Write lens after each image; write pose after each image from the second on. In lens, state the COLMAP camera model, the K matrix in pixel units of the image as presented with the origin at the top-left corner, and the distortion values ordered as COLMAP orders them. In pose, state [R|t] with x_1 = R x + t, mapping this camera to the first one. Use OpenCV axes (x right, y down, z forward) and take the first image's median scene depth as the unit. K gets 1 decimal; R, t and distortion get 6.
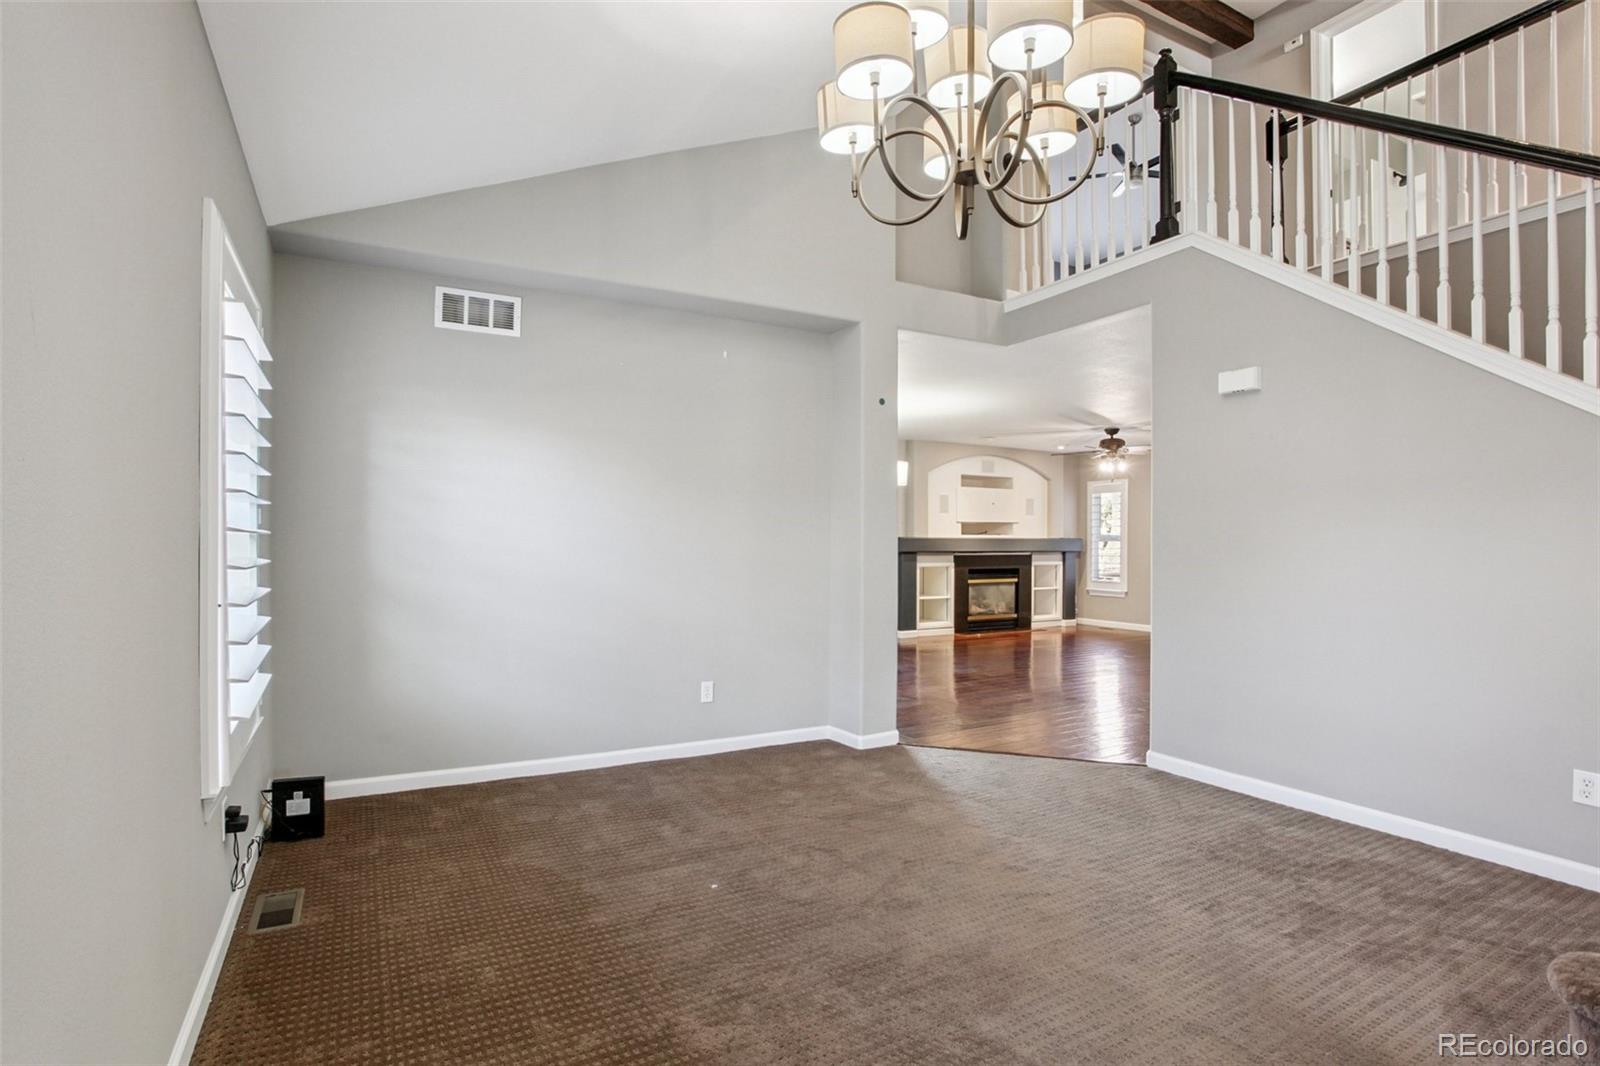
lens RADIAL K [[790.8, 0, 783.5], [0, 790.8, 537.7], [0, 0, 1]] dist [-0.078956, 0.035054]
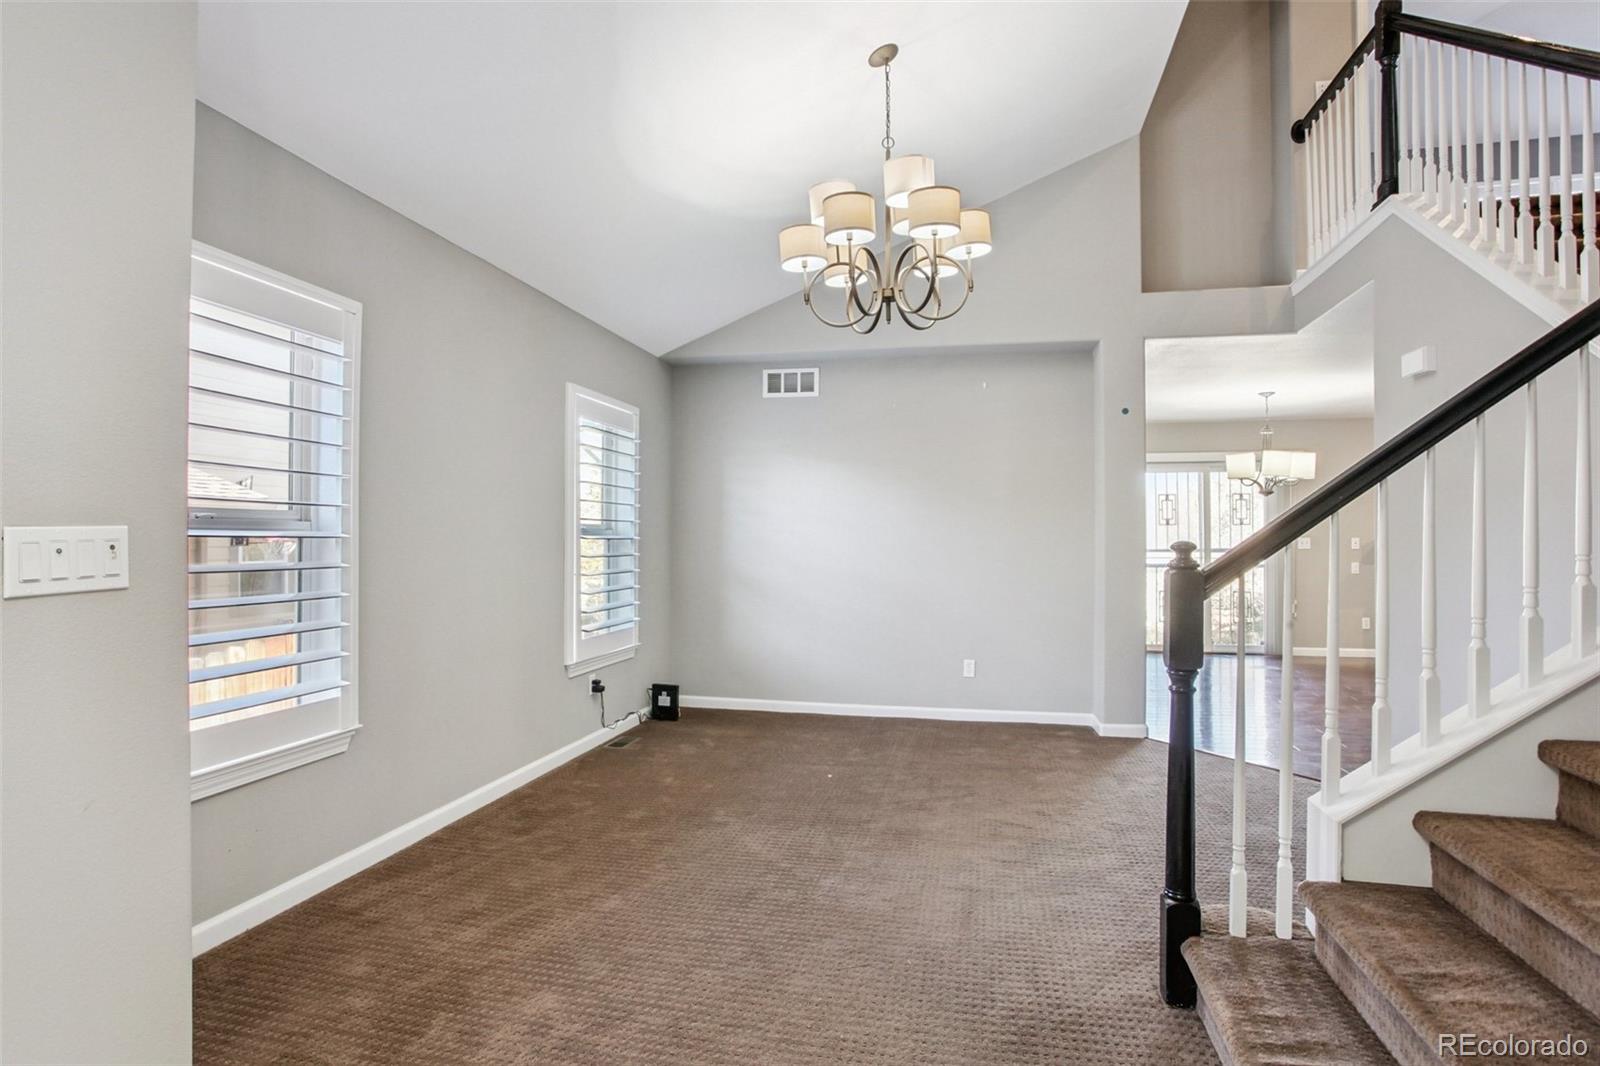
lens RADIAL K [[880.7, 0, 800.0], [0, 880.7, 533.0], [0, 0, 1]] dist [-0.039630, 0.000523]
pose [[0.756363, -0.006743, -0.654117, 0.681601], [0.004917, 0.999977, -0.004622, -0.006764], [0.654133, 0.000280, 0.756379, -0.213143]]
